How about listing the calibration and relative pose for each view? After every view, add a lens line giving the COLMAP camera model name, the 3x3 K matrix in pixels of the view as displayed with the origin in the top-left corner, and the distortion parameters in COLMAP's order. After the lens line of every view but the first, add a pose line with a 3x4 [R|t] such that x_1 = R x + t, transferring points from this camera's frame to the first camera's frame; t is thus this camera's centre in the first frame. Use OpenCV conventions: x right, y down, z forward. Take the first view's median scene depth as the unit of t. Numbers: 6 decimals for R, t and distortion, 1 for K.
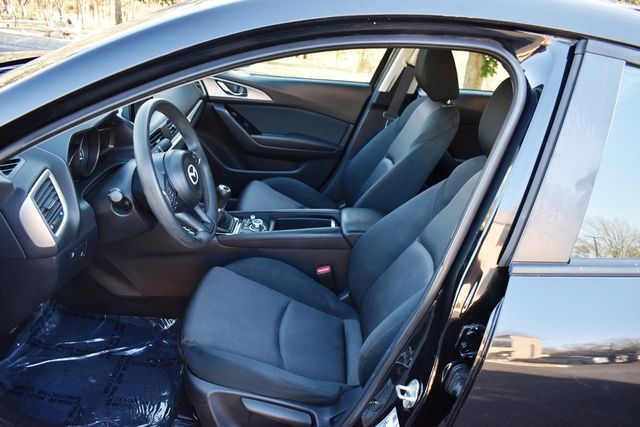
lens RADIAL K [[494.4, 0, 322.7], [0, 494.4, 215.8], [0, 0, 1]] dist [-0.101468, 0.017023]
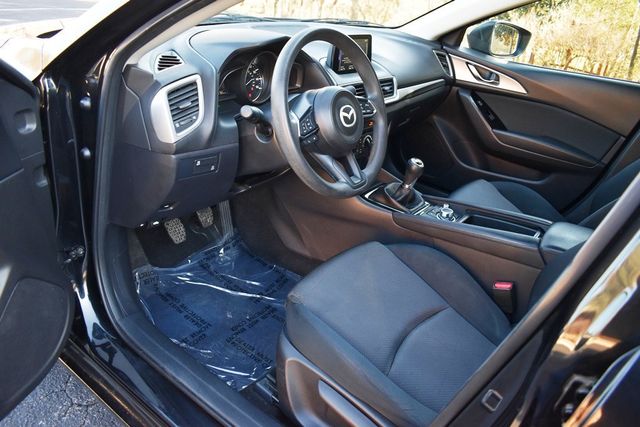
lens RADIAL K [[494.4, 0, 320.3], [0, 494.4, 214.1], [0, 0, 1]] dist [-0.101468, 0.017023]
pose [[0.799031, 0.229884, -0.555610, 0.170202], [-0.263030, 0.964563, 0.020822, 0.059890], [0.540708, 0.129505, 0.831182, 0.192551]]
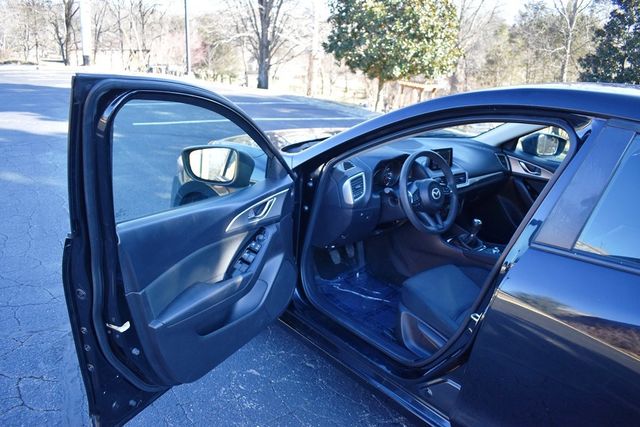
lens RADIAL K [[494.4, 0, 320.4], [0, 494.4, 214.9], [0, 0, 1]] dist [-0.101468, 0.017023]
pose [[0.668372, 0.158648, -0.726712, 0.562499], [-0.307521, 0.948521, -0.075762, 0.186717], [0.677282, 0.274116, 0.682752, -0.350724]]
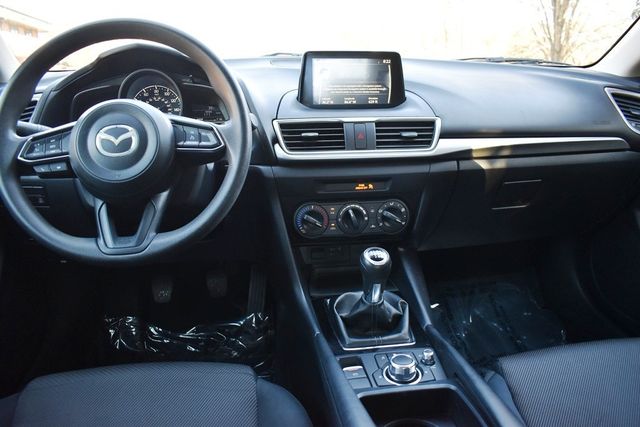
lens RADIAL K [[494.4, 0, 324.4], [0, 494.4, 214.9], [0, 0, 1]] dist [-0.101468, 0.017023]
pose [[0.131675, 0.170607, -0.976501, 0.252447], [-0.405803, 0.908033, 0.103925, -0.120991], [0.904426, 0.382583, 0.188798, 0.850778]]
